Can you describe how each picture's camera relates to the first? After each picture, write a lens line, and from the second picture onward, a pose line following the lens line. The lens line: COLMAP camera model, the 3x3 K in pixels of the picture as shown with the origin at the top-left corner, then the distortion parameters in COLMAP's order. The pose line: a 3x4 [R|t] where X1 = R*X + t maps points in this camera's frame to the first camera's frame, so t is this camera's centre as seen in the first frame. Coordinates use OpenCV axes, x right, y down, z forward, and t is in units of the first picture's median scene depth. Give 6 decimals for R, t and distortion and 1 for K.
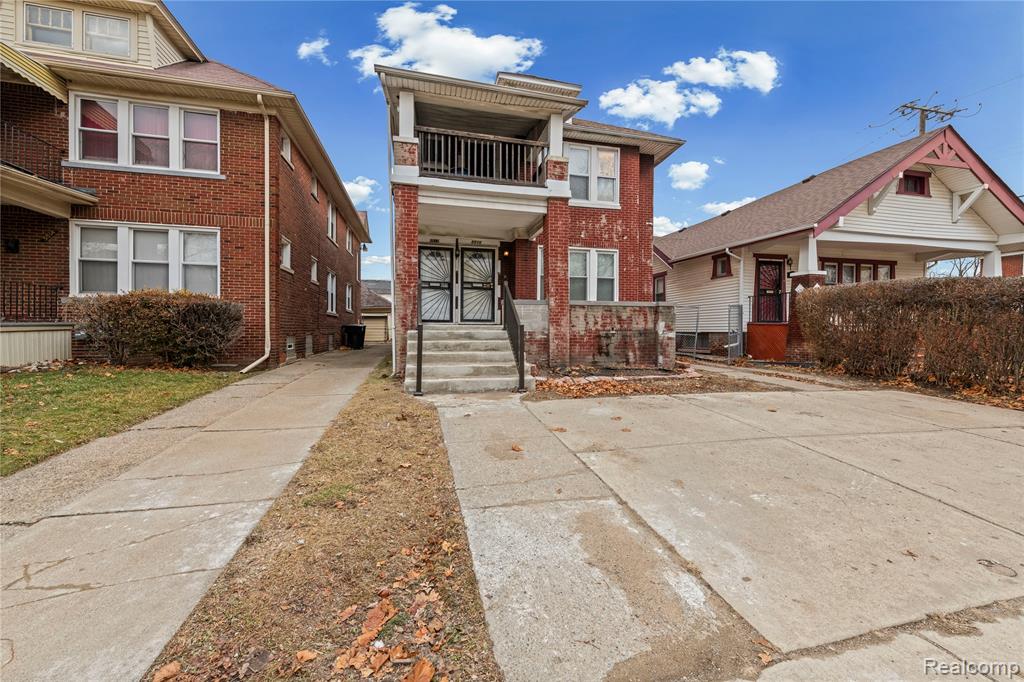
lens RADIAL K [[407.7, 0, 508.4], [0, 407.7, 339.0], [0, 0, 1]] dist [0.010787, -0.001590]
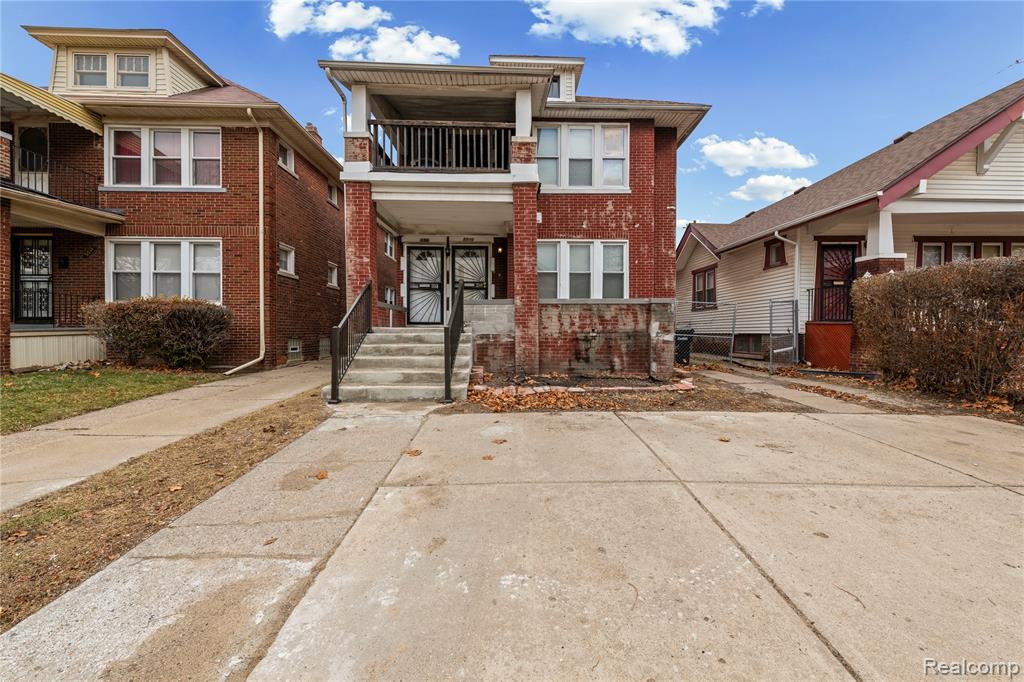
lens RADIAL K [[407.7, 0, 513.9], [0, 407.7, 339.9], [0, 0, 1]] dist [0.010787, -0.001590]
pose [[0.977490, -0.000213, -0.210983, 0.277025], [-0.000217, 0.999998, -0.002012, -0.003948], [0.210983, 0.002012, 0.977488, 0.123886]]
